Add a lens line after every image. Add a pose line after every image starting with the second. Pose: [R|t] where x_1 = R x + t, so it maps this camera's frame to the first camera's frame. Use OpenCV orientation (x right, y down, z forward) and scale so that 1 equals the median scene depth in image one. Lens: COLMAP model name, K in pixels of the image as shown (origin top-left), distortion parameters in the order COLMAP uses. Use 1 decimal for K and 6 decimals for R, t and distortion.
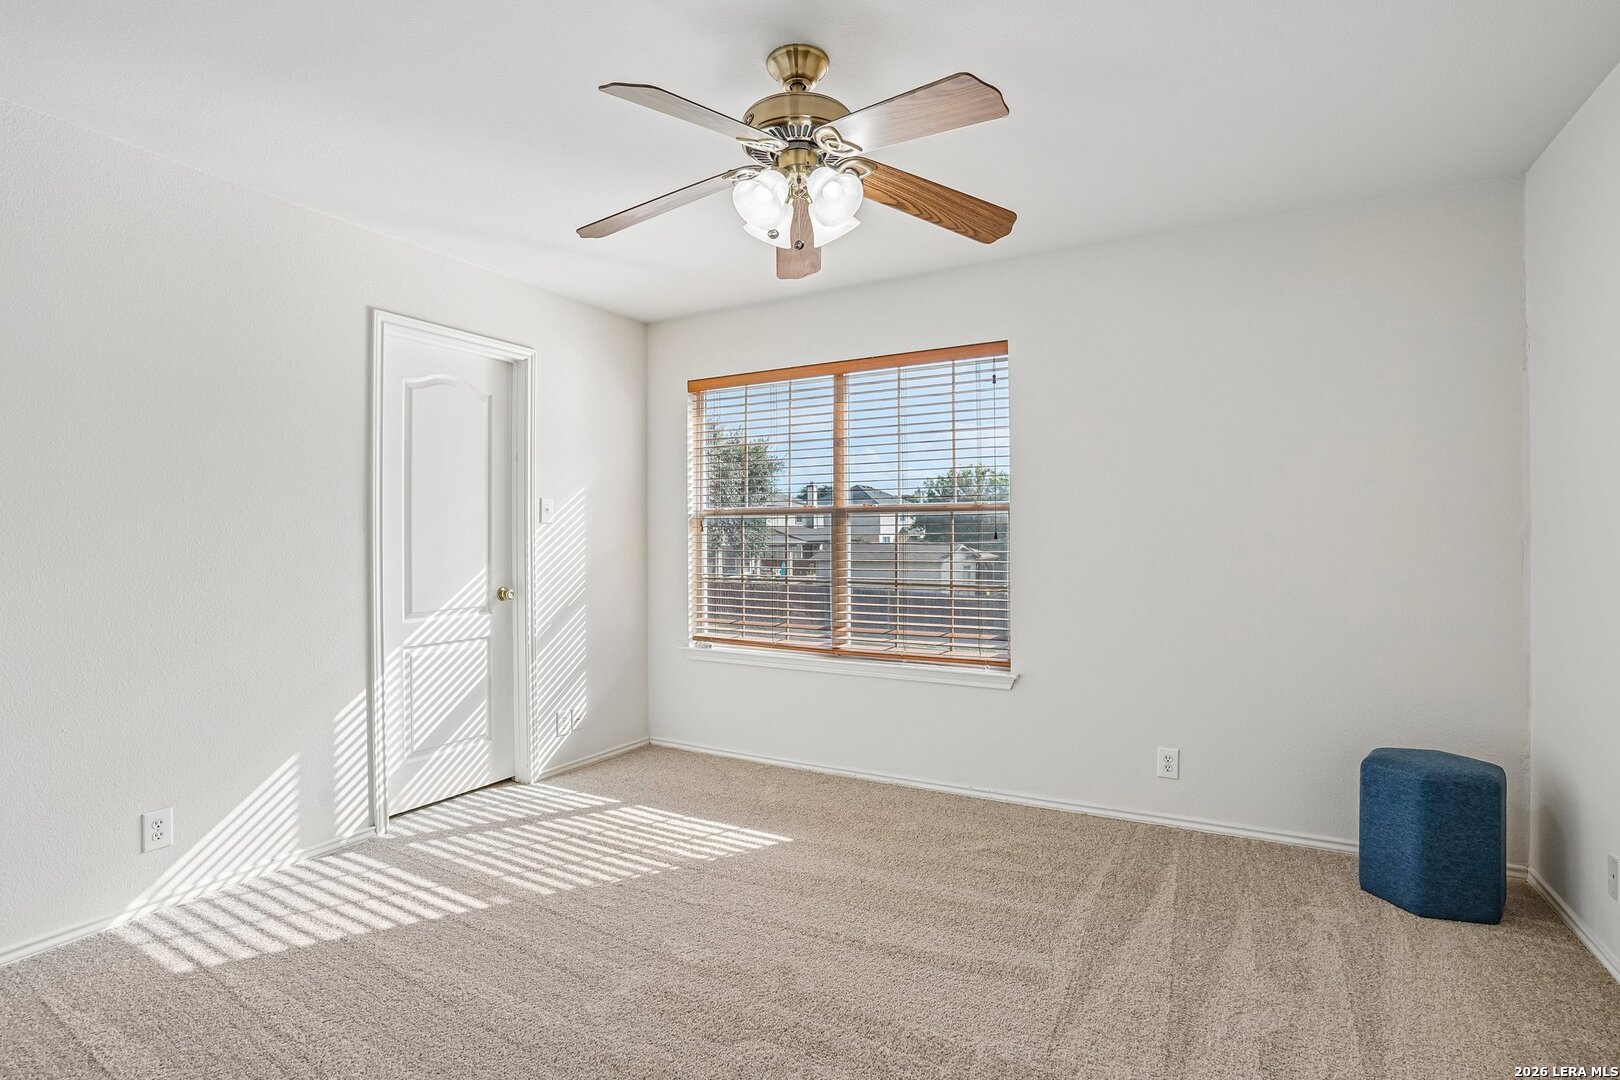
lens RADIAL K [[754.3, 0, 808.5], [0, 754.3, 531.9], [0, 0, 1]] dist [-0.057171, 0.017988]
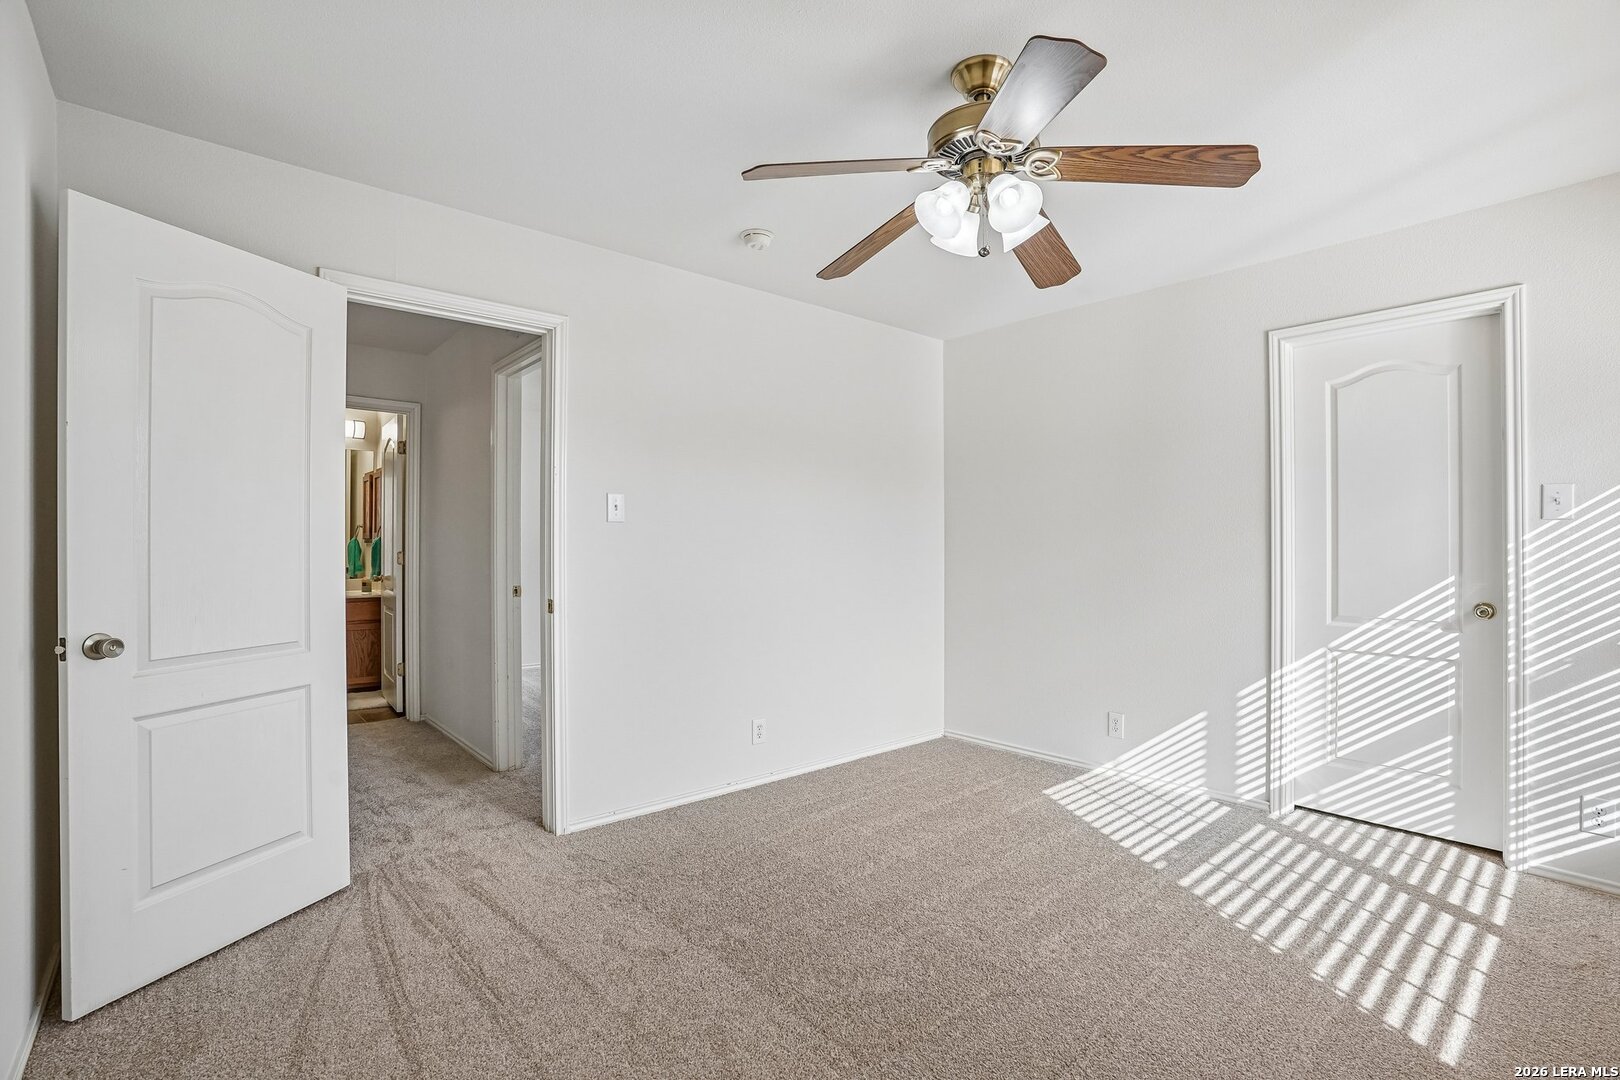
lens RADIAL K [[754.3, 0, 803.5], [0, 754.3, 541.1], [0, 0, 1]] dist [-0.057171, 0.017988]
pose [[-0.340733, 0.009122, -0.940116, 0.642357], [0.020596, 0.999785, 0.002236, -0.008576], [0.939934, -0.018601, -0.340848, 0.684184]]
